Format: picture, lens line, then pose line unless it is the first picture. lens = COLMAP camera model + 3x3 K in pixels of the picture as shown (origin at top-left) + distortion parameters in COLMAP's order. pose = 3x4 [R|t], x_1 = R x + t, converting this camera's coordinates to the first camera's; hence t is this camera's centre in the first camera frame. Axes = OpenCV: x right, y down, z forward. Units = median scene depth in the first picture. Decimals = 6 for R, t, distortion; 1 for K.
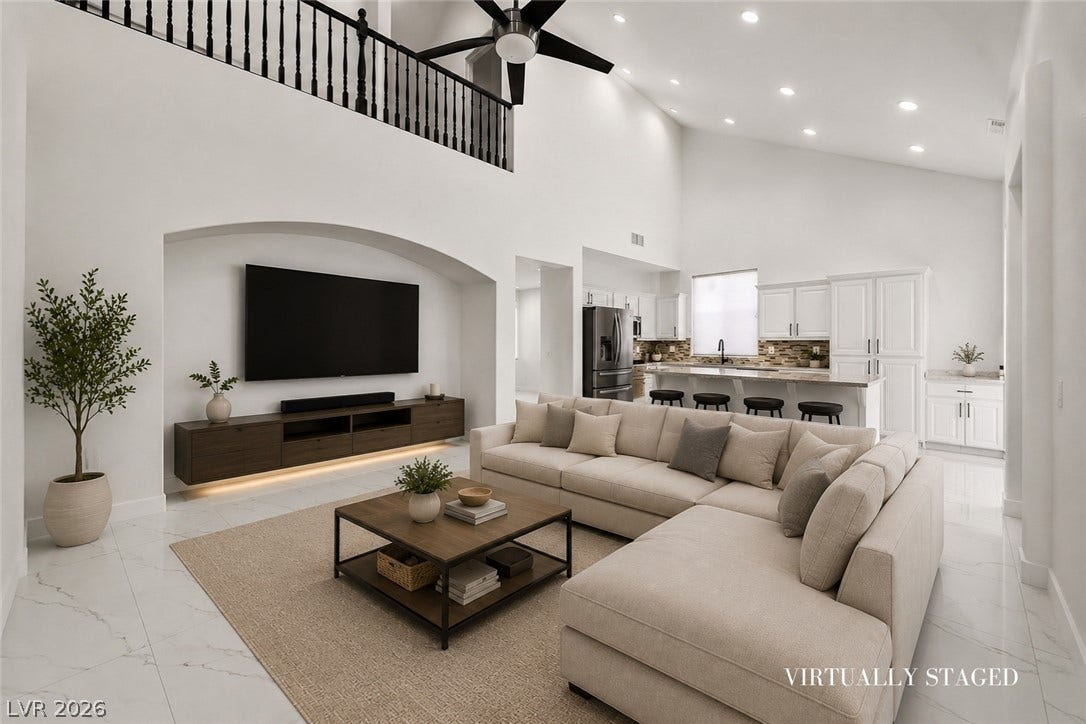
lens RADIAL K [[376.8, 0, 539.5], [0, 376.8, 354.9], [0, 0, 1]] dist [0.010128, 0.000023]
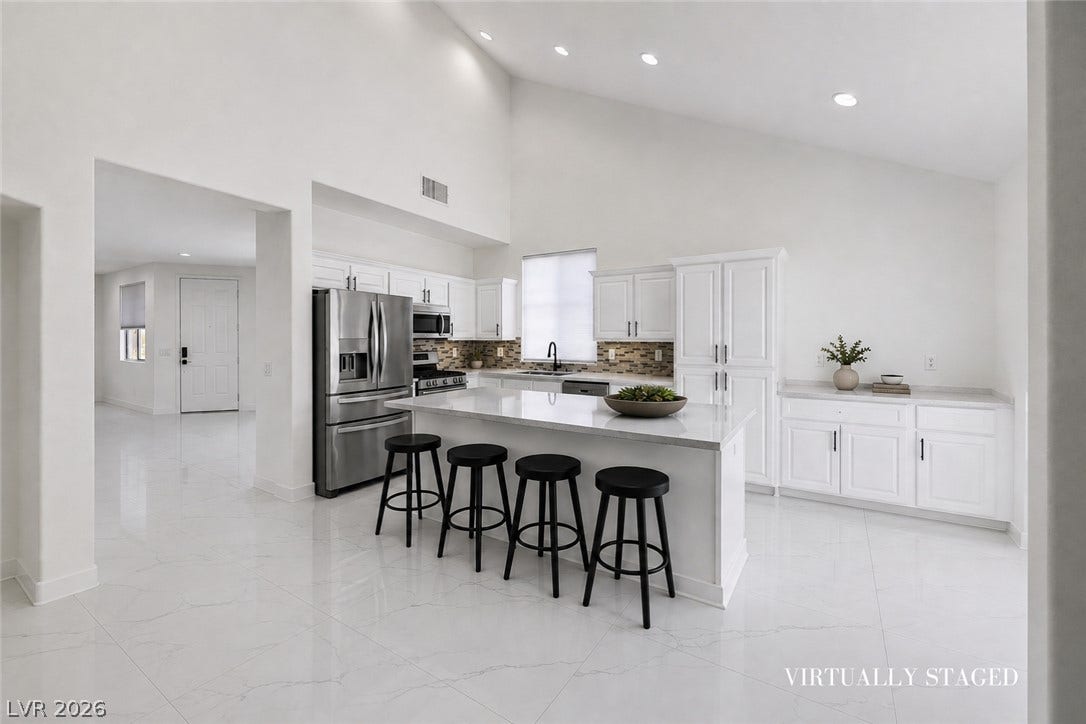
lens RADIAL K [[376.8, 0, 539.5], [0, 376.8, 354.9], [0, 0, 1]] dist [0.010128, 0.000023]
pose [[0.951507, -0.000576, 0.307626, 0.228288], [-0.002123, 0.999962, 0.008440, -0.018529], [-0.307619, -0.008684, 0.951470, 0.296391]]
